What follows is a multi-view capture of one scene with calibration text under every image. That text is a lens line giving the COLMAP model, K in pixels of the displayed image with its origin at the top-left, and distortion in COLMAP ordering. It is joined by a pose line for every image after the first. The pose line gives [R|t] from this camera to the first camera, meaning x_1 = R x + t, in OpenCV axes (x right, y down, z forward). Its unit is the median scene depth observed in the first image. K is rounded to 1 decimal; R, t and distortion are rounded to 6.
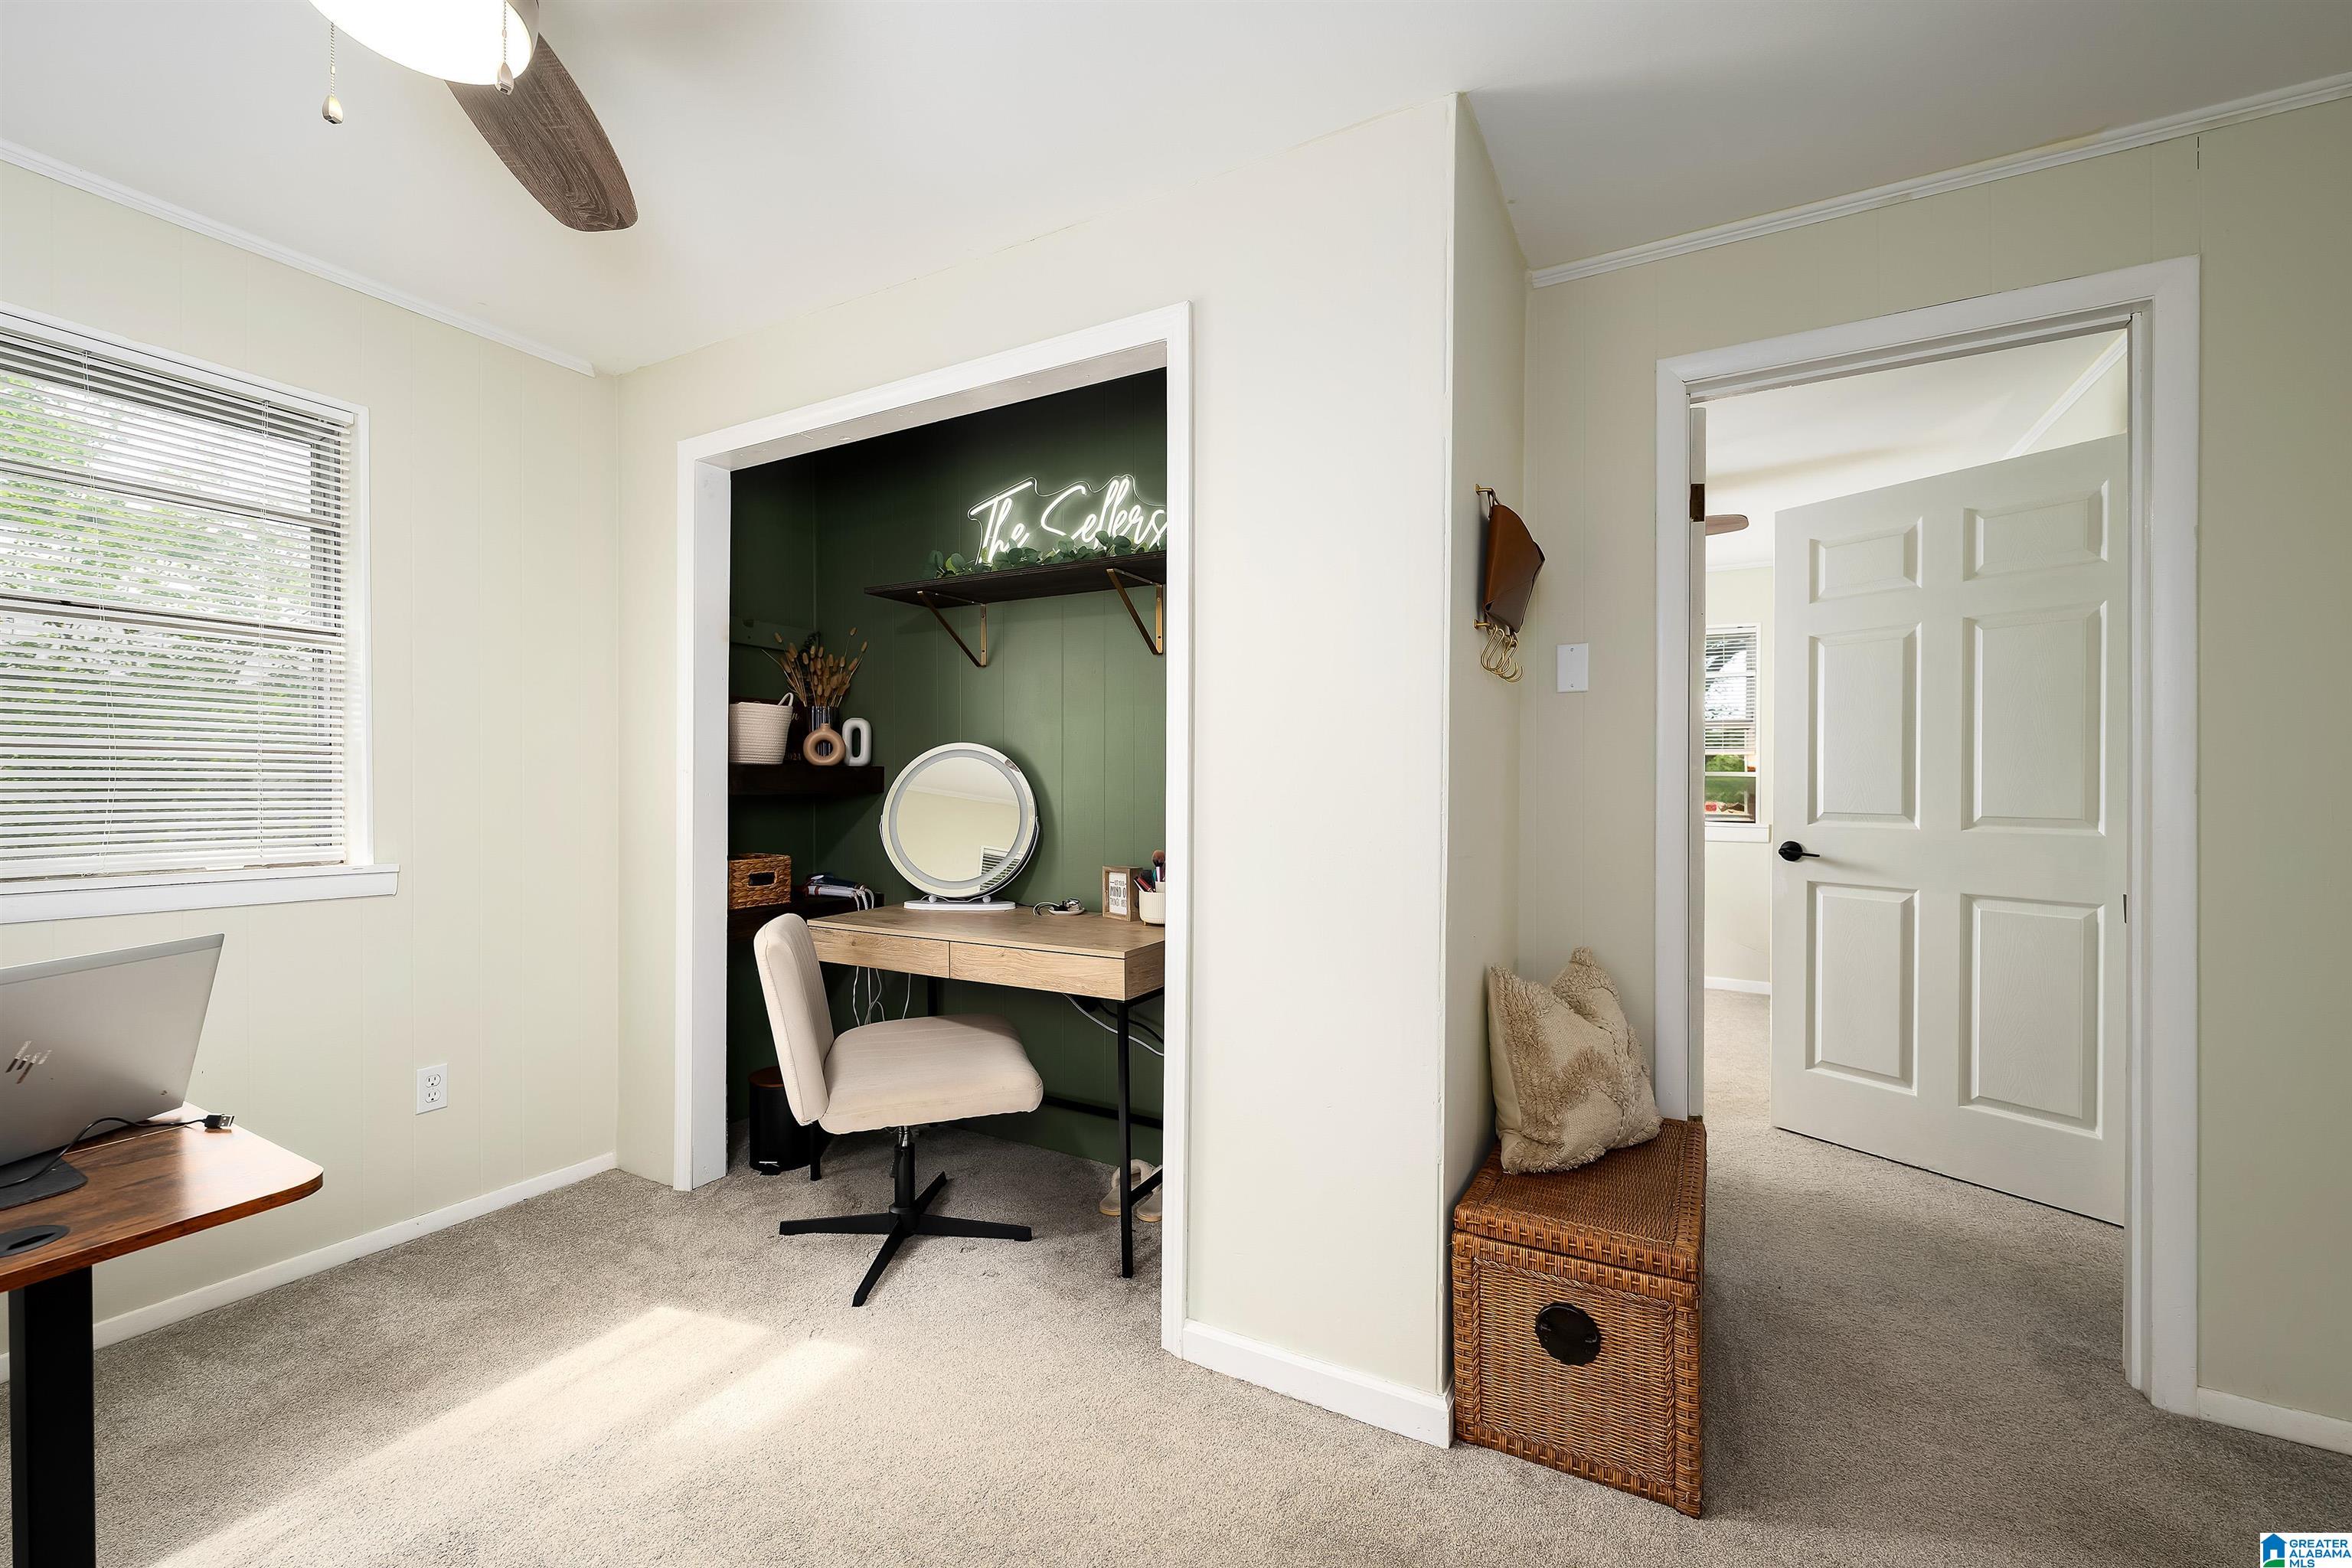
lens RADIAL K [[941.2, 0, 1176.0], [0, 941.2, 784.0], [0, 0, 1]] dist [-0.000253, -0.000001]
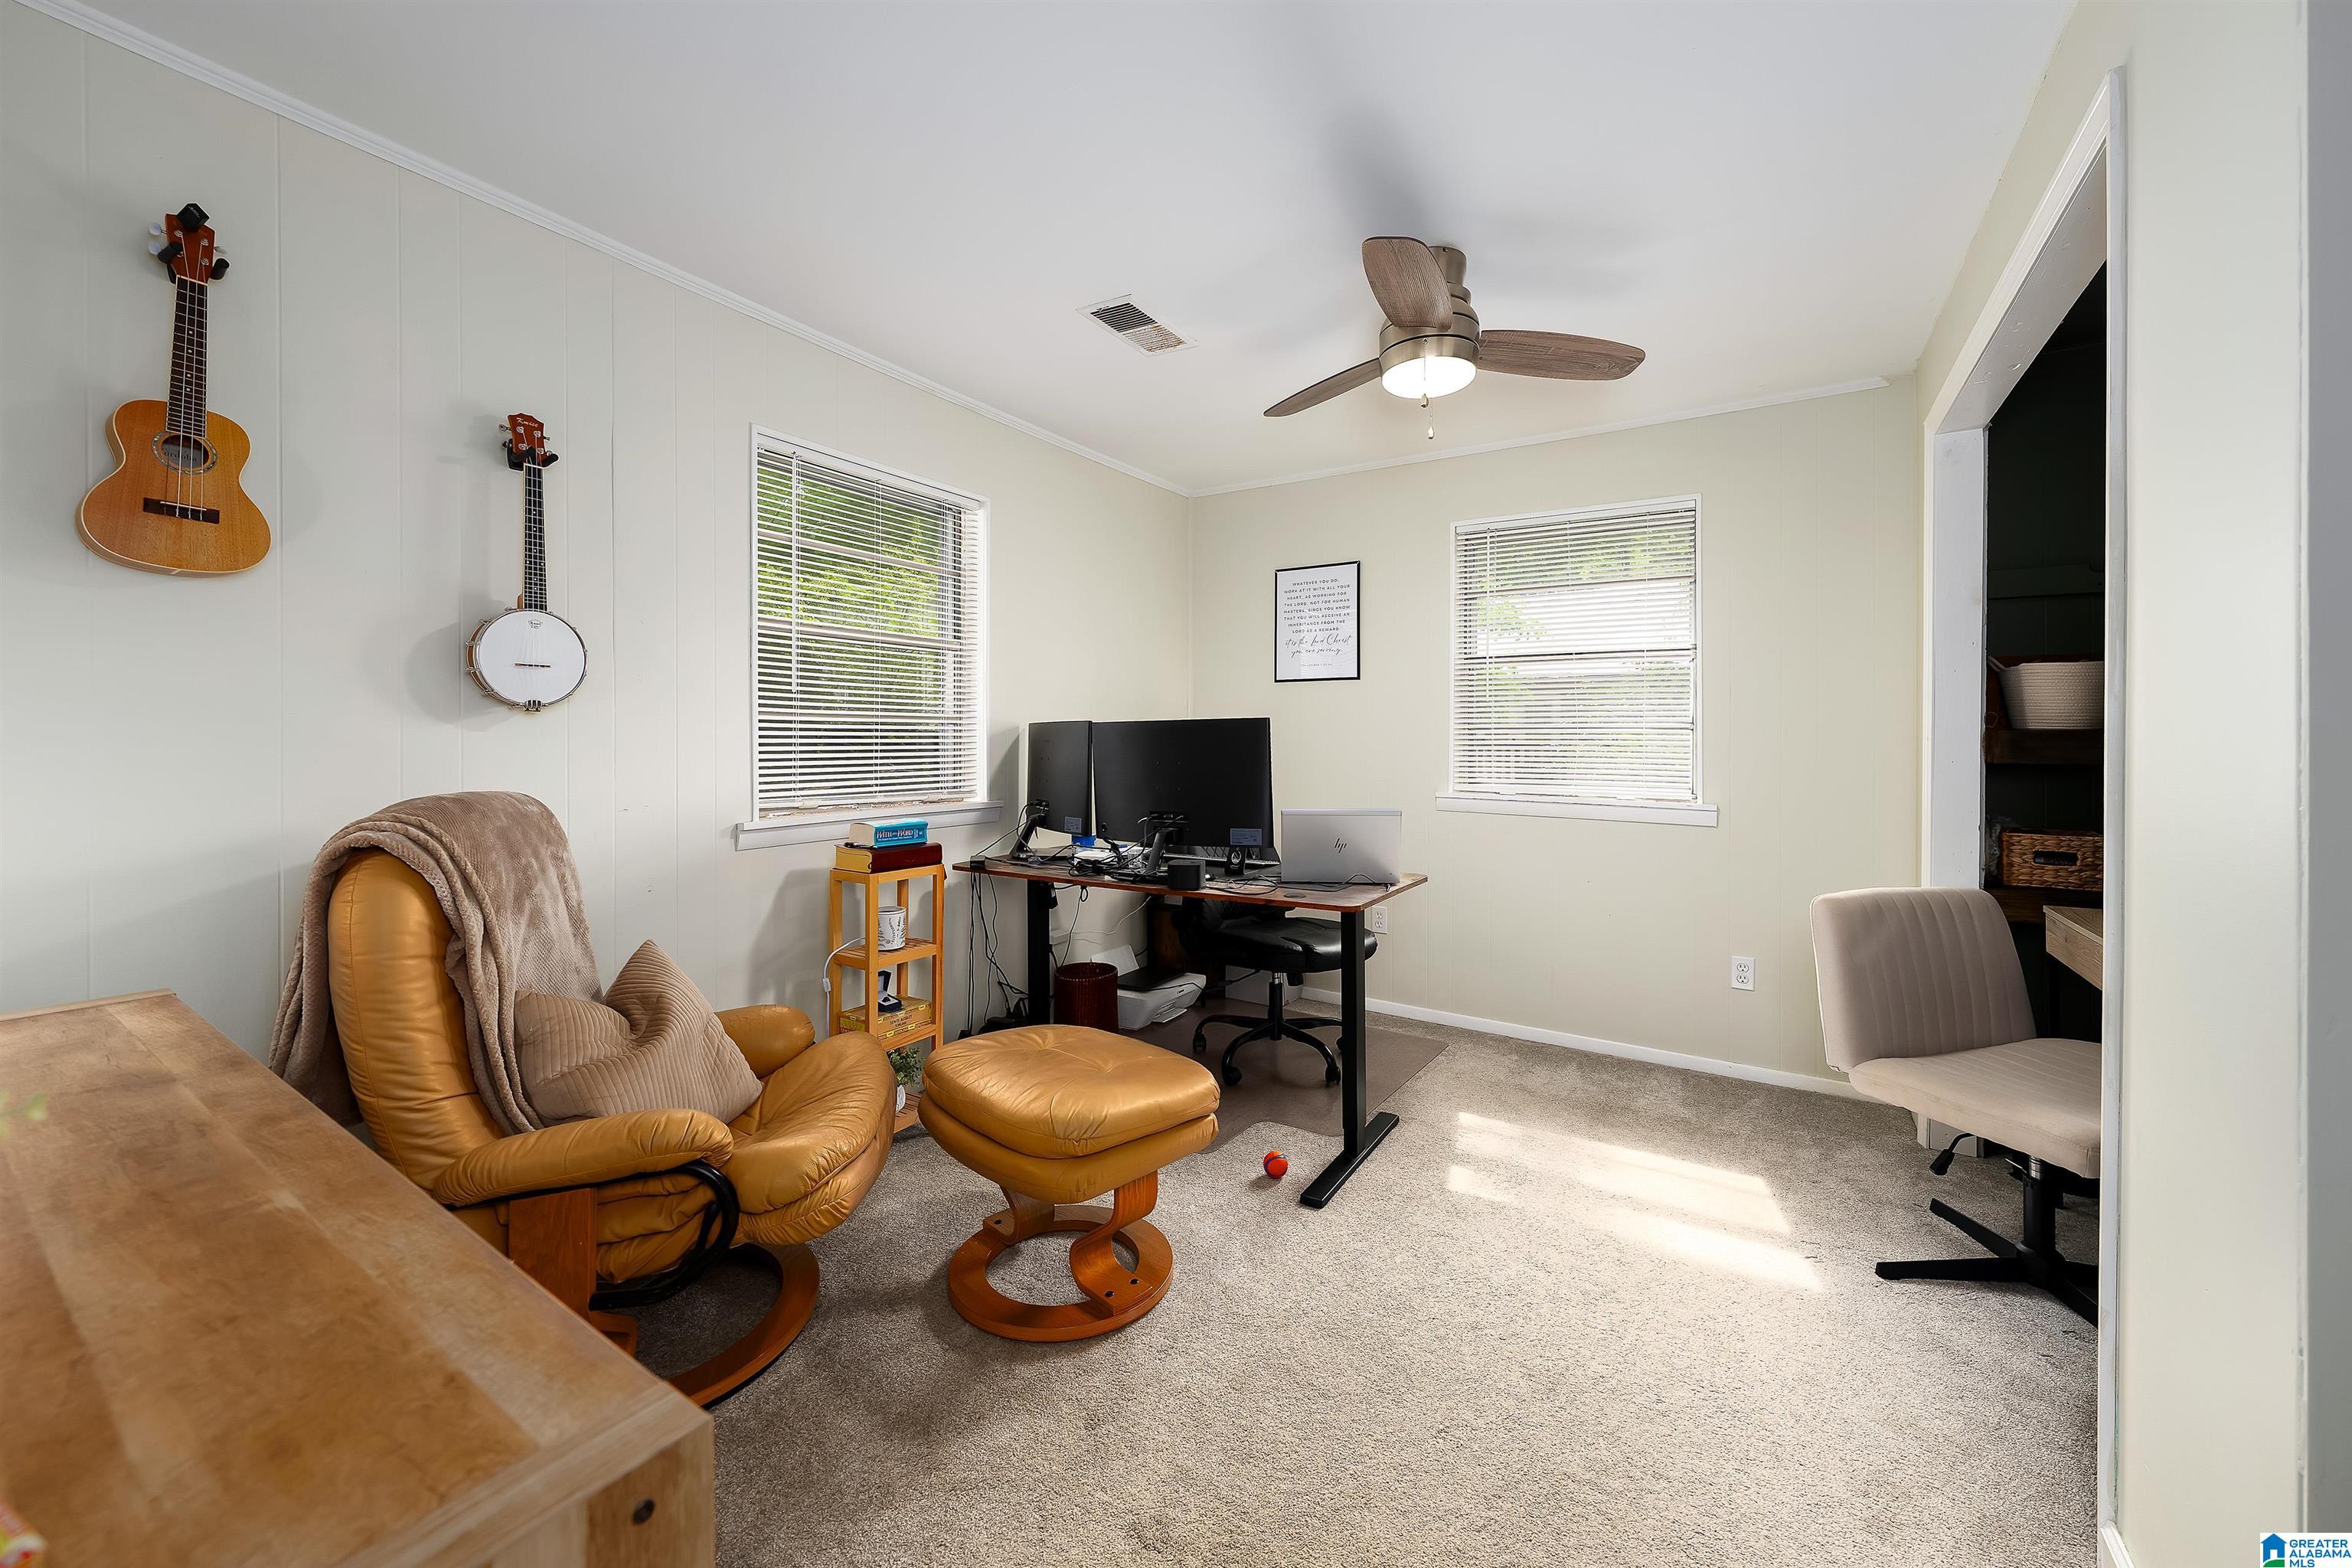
lens RADIAL K [[895.4, 0, 1177.0], [0, 895.4, 736.5], [0, 0, 1]] dist [0.000020, 0.000036]
pose [[-0.077440, -0.010964, -0.996937, 0.586647], [-0.005090, 0.999931, -0.010601, -0.002056], [0.996984, 0.004254, -0.077491, 0.289410]]
